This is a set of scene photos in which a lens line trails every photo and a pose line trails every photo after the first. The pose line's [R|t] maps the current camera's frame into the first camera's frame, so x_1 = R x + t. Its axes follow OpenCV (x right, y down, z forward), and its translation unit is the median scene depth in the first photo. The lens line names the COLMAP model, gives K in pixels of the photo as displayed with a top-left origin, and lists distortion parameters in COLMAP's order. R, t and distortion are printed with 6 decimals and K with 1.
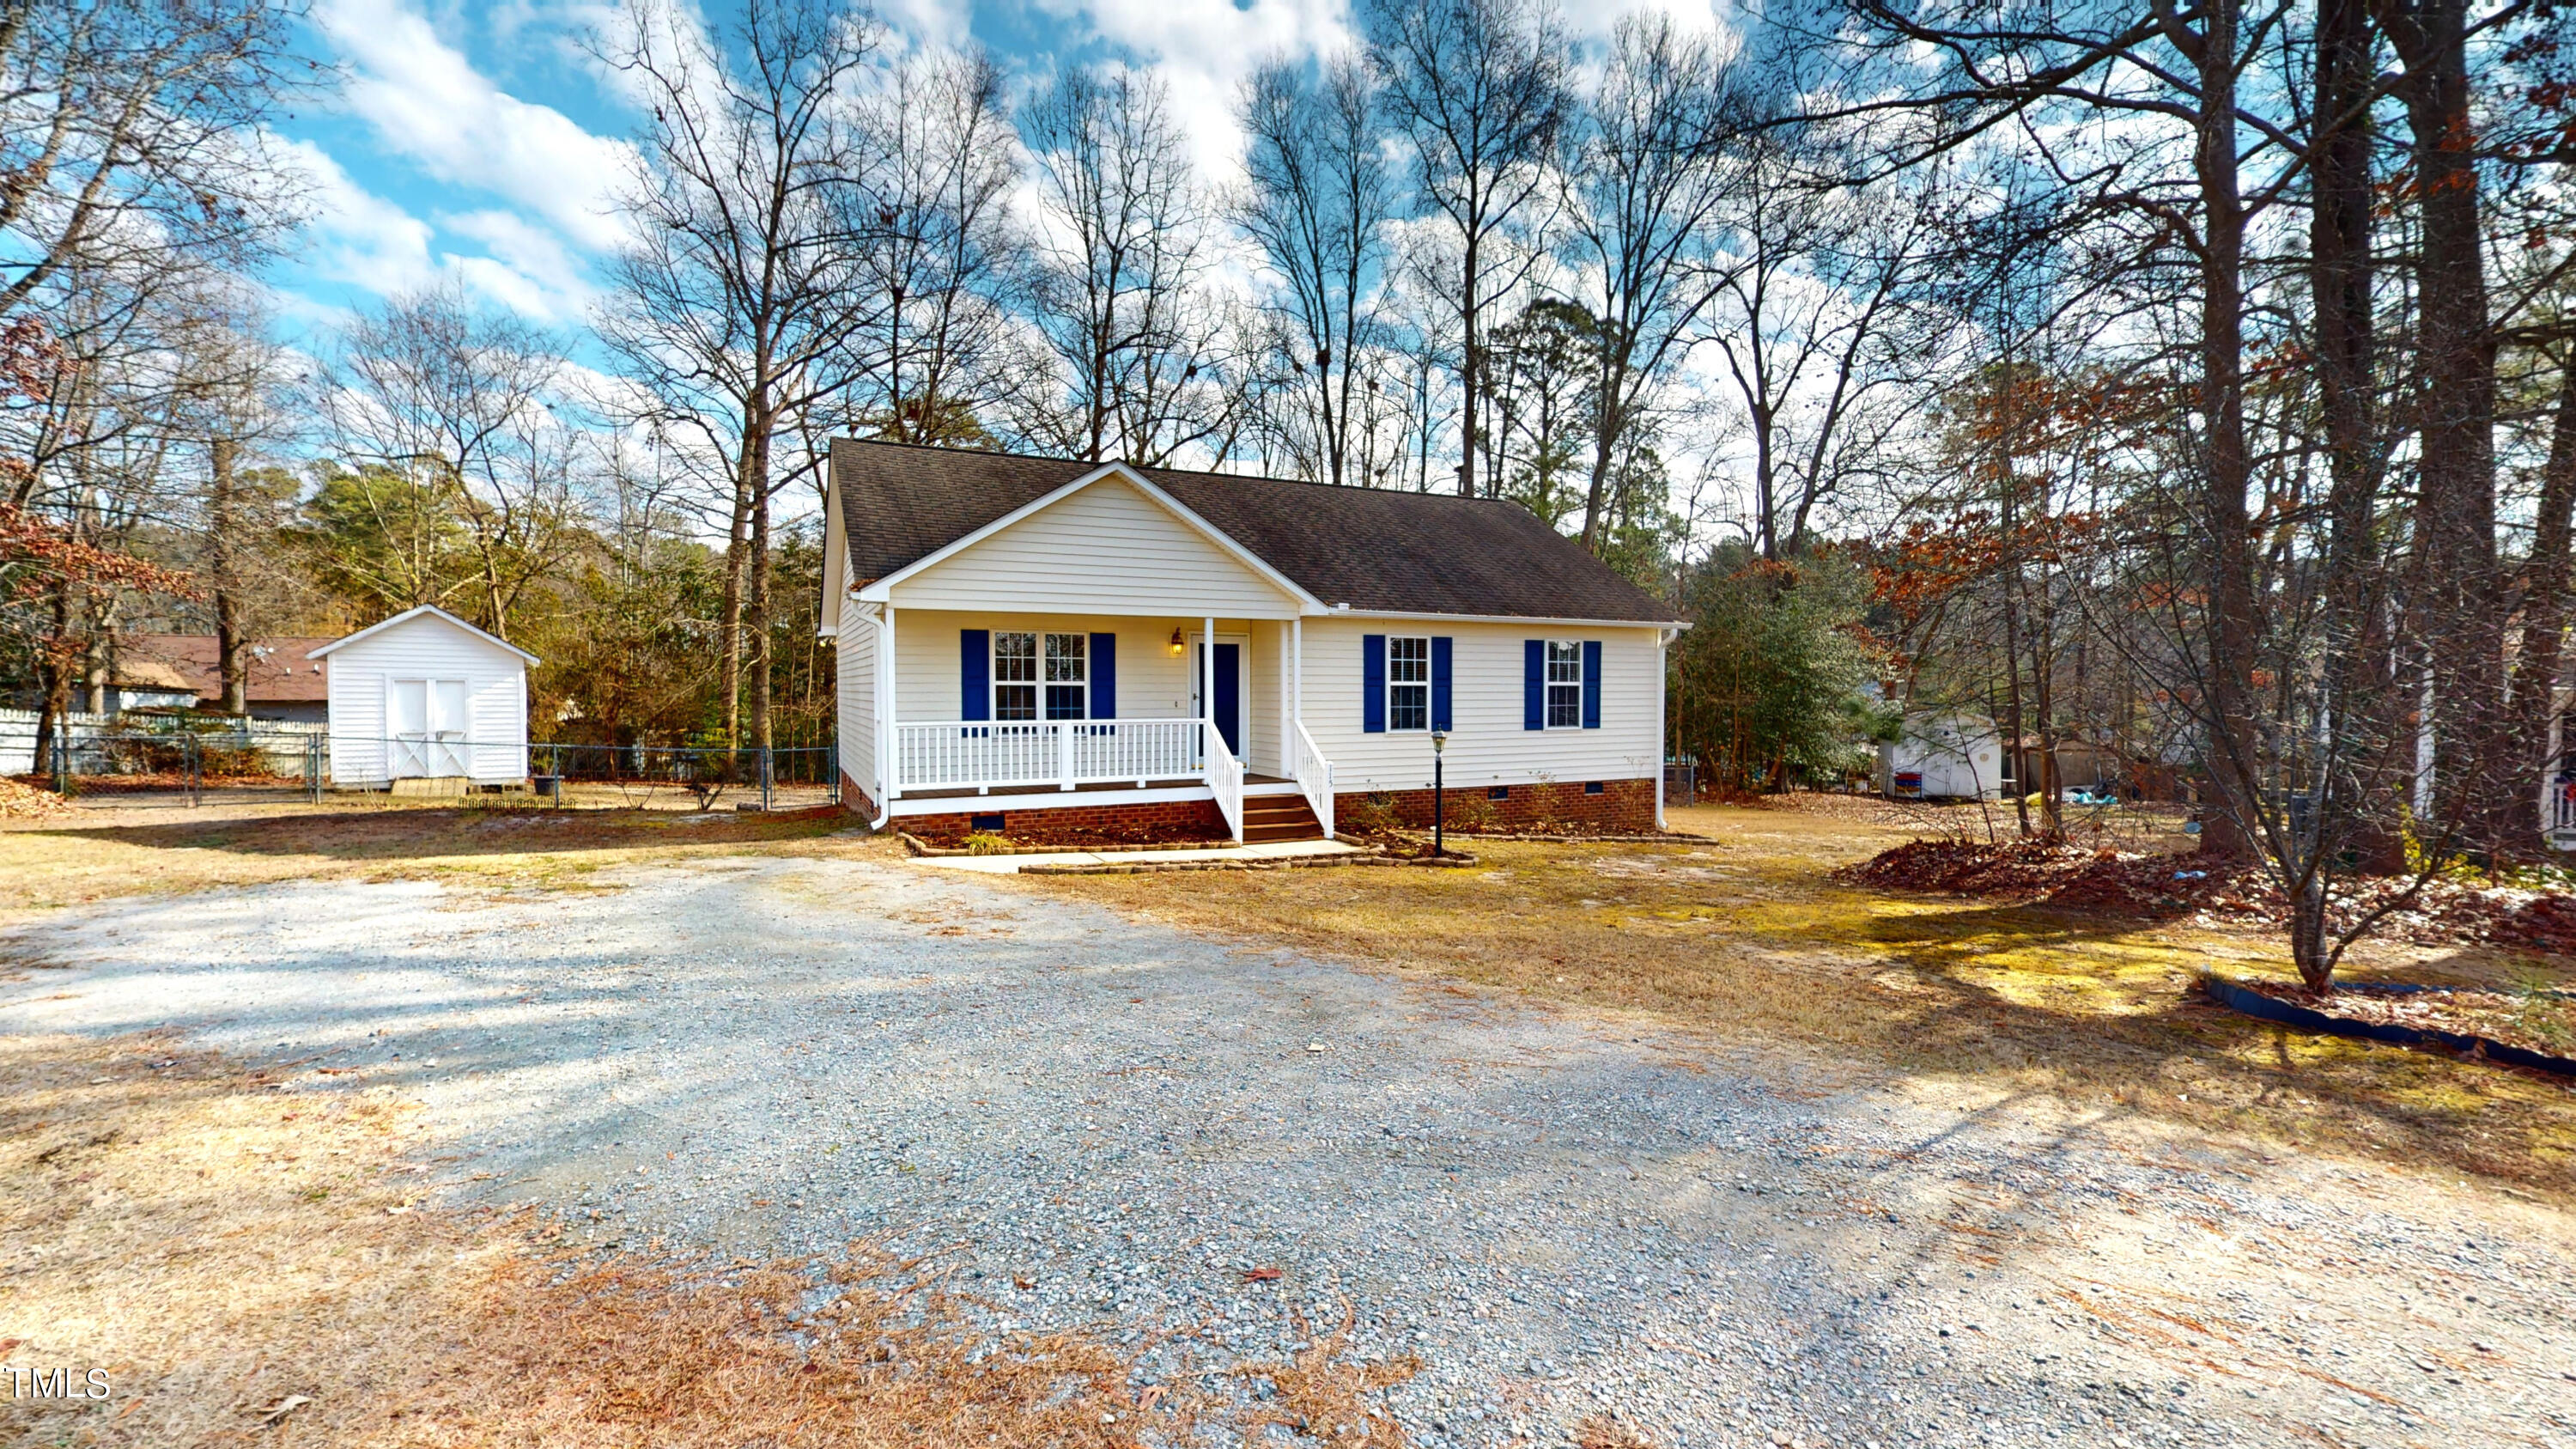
lens RADIAL K [[1301.7, 0, 1288.4], [0, 1301.7, 718.9], [0, 0, 1]] dist [0.004043, -0.000118]
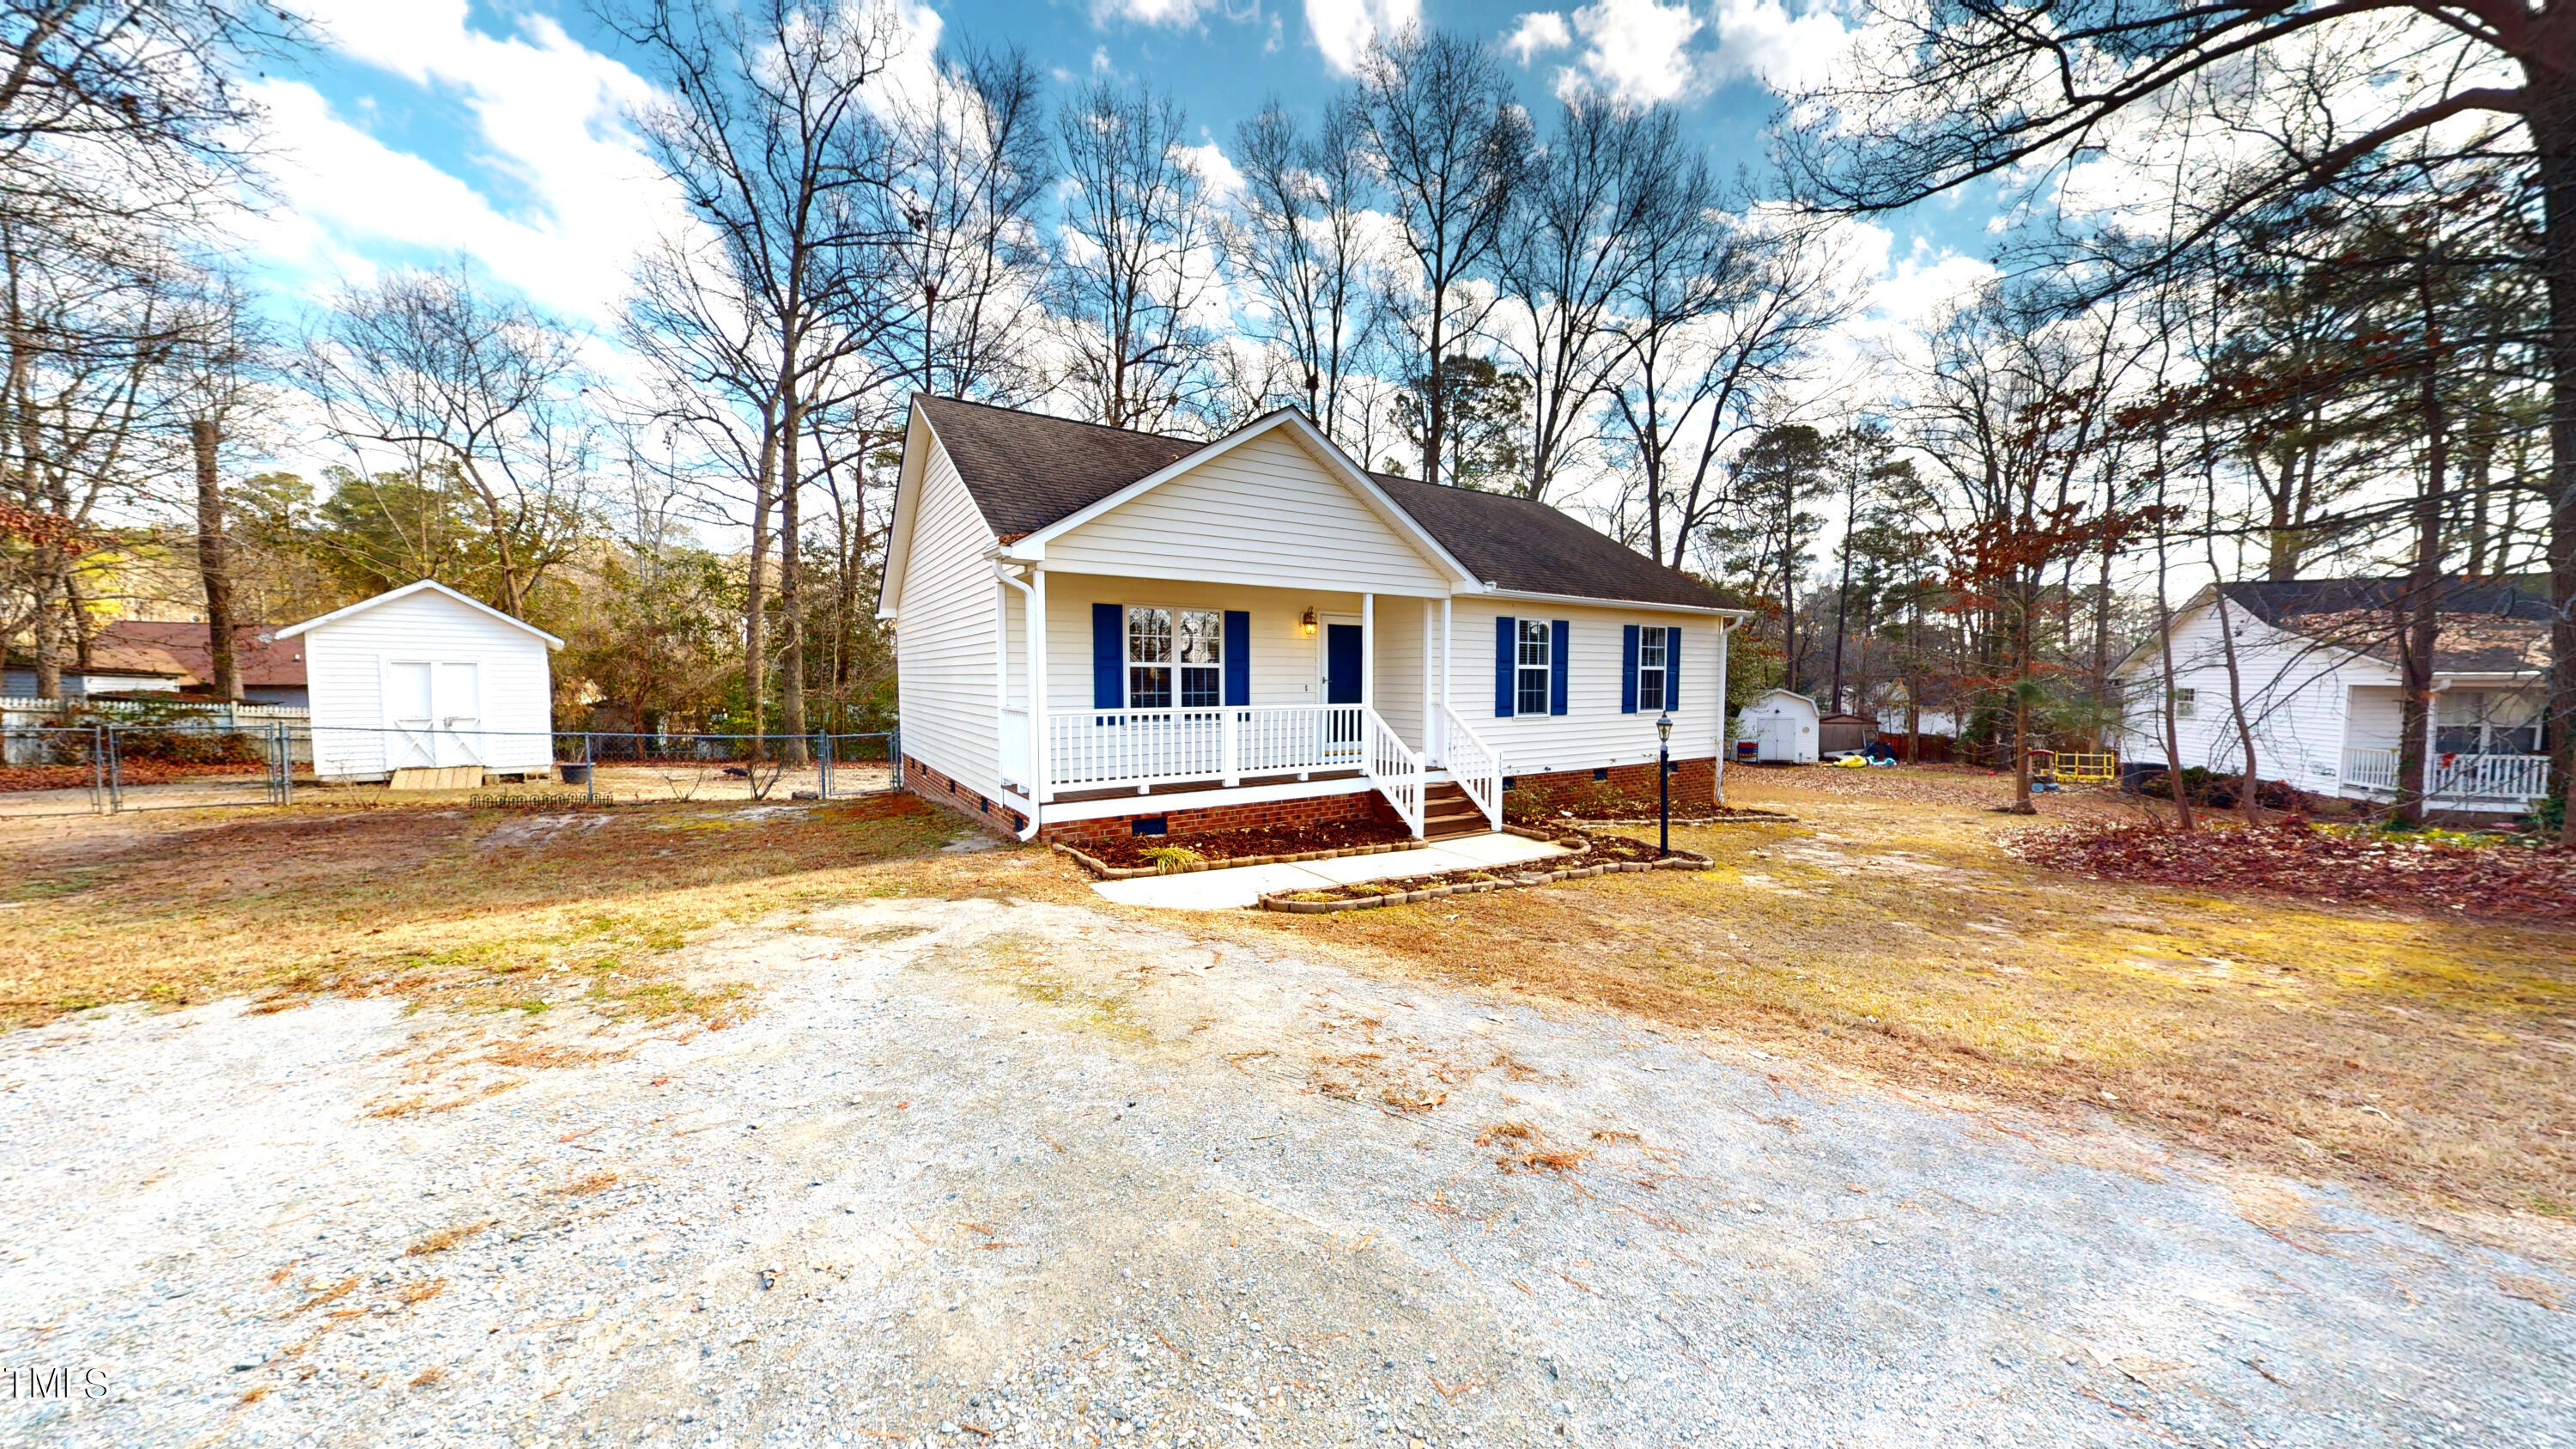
lens RADIAL K [[943.6, 0, 1290.3], [0, 943.6, 727.3], [0, 0, 1]] dist [0.000206, -0.000014]
pose [[0.990199, -0.006146, 0.139531, -0.189856], [0.001920, 0.999536, 0.030403, -0.003690], [-0.139654, -0.029837, 0.989751, 0.315414]]
